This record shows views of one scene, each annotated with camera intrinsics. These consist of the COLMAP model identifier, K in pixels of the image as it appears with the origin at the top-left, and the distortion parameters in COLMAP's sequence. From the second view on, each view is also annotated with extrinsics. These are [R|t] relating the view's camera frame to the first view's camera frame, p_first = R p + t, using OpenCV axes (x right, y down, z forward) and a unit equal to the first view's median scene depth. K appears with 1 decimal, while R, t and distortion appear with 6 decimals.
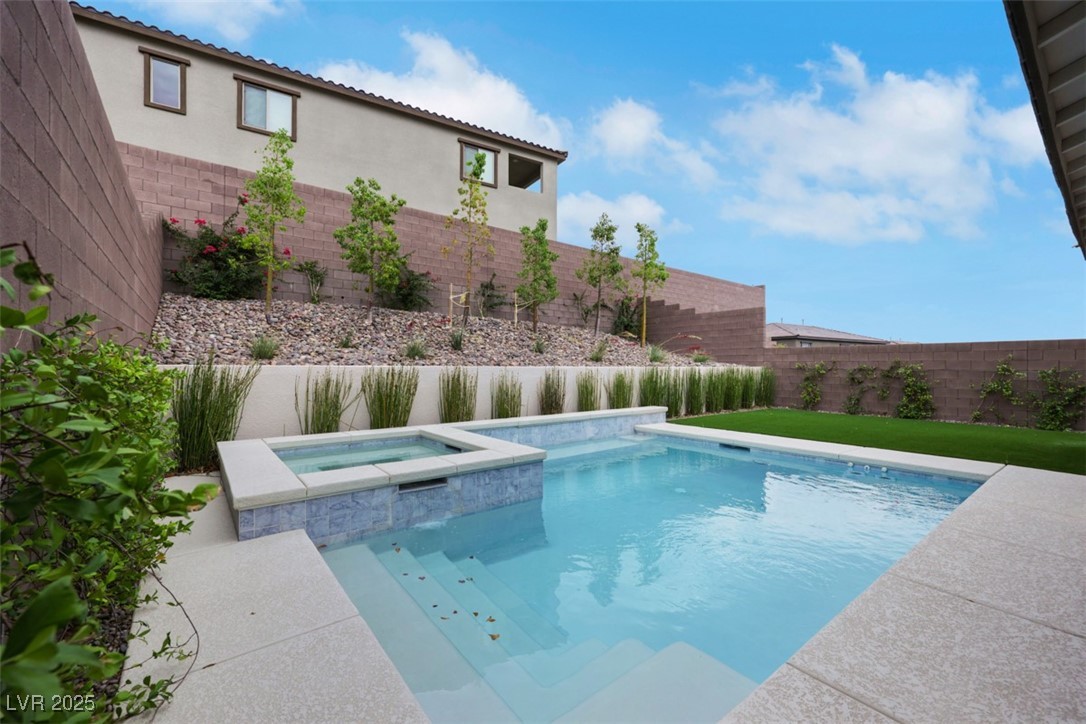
lens RADIAL K [[446.9, 0, 548.5], [0, 446.9, 364.7], [0, 0, 1]] dist [0.001673, 0.000139]
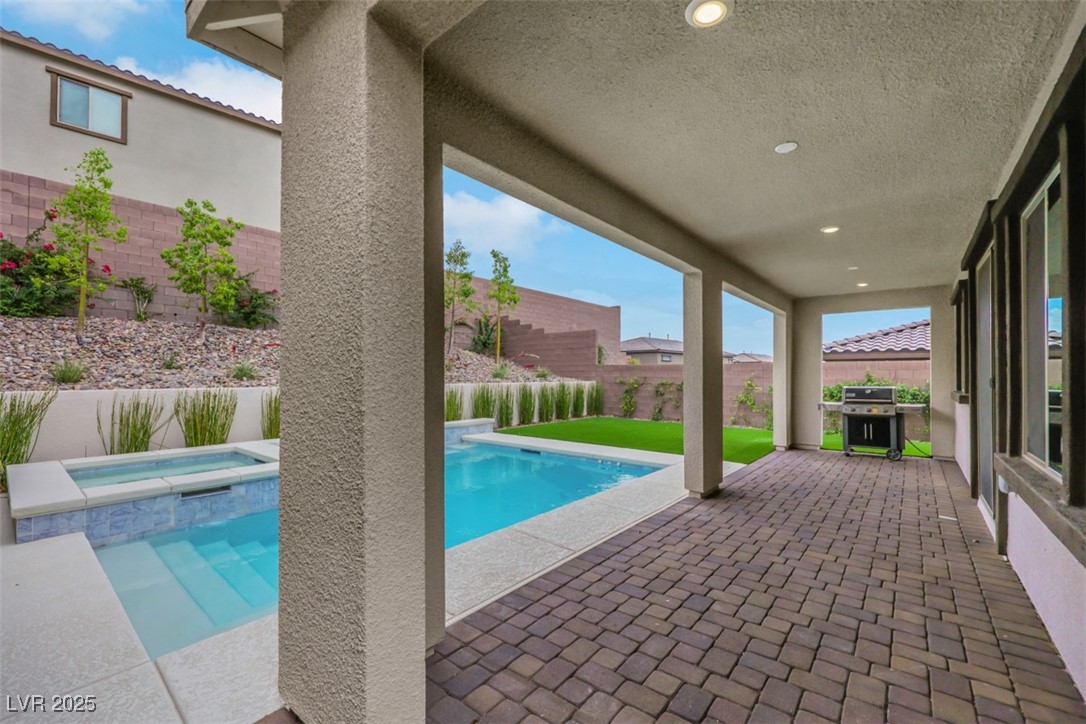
lens RADIAL K [[446.9, 0, 540.9], [0, 446.9, 370.0], [0, 0, 1]] dist [0.001673, 0.000139]
pose [[0.977878, 0.001265, 0.209174, 0.145007], [0.000095, 0.999979, -0.006493, -0.024197], [-0.209178, 0.006369, 0.977857, -0.161139]]
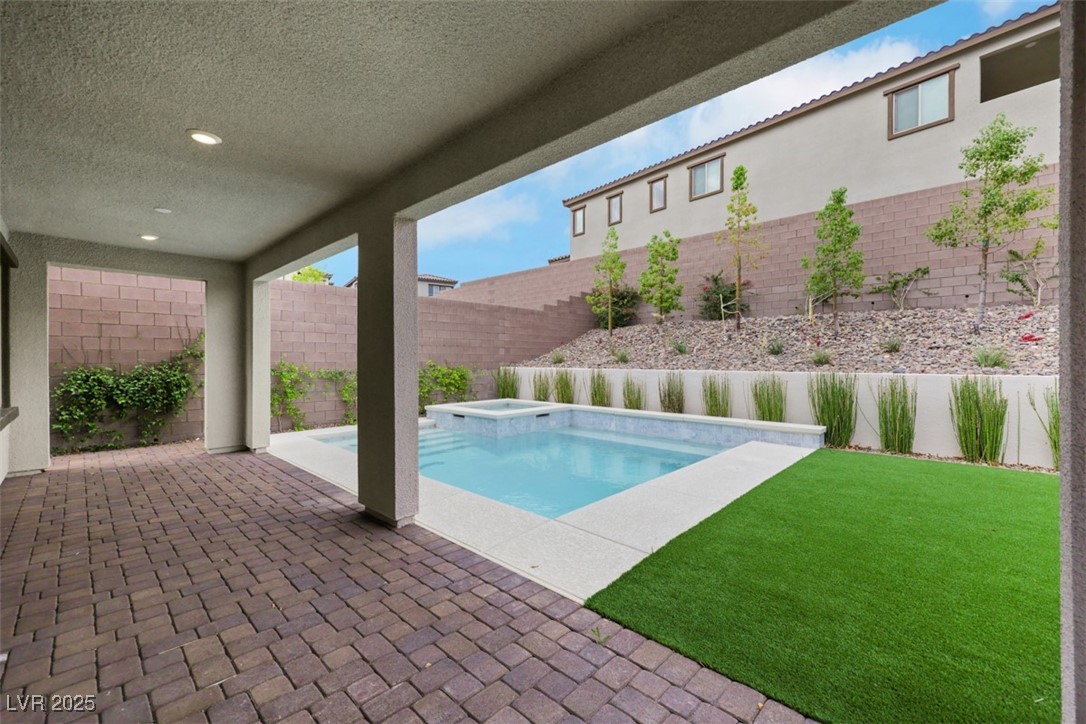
lens RADIAL K [[446.9, 0, 551.0], [0, 446.9, 358.9], [0, 0, 1]] dist [0.001673, 0.000139]
pose [[0.146201, -0.004233, -0.989246, 0.936099], [0.005444, 0.999979, -0.003475, -0.019531], [0.989240, -0.004877, 0.146221, 0.466075]]
